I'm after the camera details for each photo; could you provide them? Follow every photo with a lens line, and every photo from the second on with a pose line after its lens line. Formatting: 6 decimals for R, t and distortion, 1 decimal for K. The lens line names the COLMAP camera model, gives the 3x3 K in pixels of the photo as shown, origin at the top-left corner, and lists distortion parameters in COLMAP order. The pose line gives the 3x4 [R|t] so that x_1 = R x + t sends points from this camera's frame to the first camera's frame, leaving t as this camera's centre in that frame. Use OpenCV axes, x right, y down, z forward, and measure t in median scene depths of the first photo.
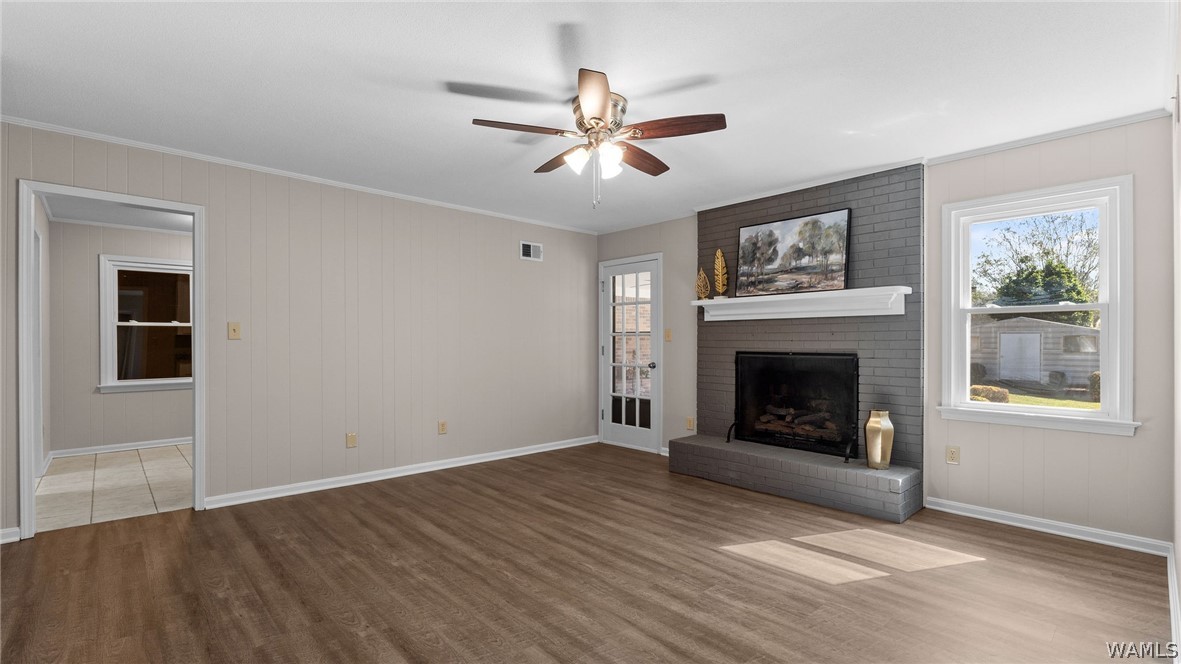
lens RADIAL K [[527.9, 0, 580.1], [0, 527.9, 343.9], [0, 0, 1]] dist [-0.012380, -0.000234]
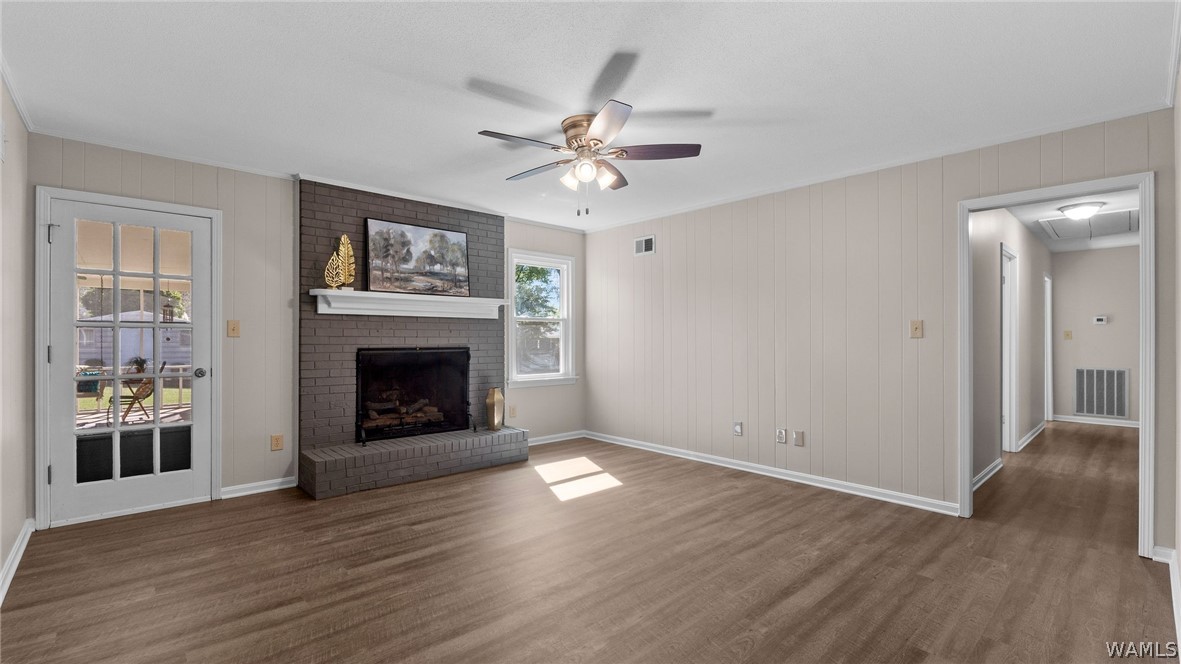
lens RADIAL K [[520.4, 0, 594.3], [0, 520.4, 333.2], [0, 0, 1]] dist [-0.006562, -0.000226]
pose [[-0.016025, 0.006766, 0.999849, -0.691661], [-0.000361, 0.999977, -0.006772, -0.006675], [-0.999872, -0.000469, -0.016023, 0.656375]]
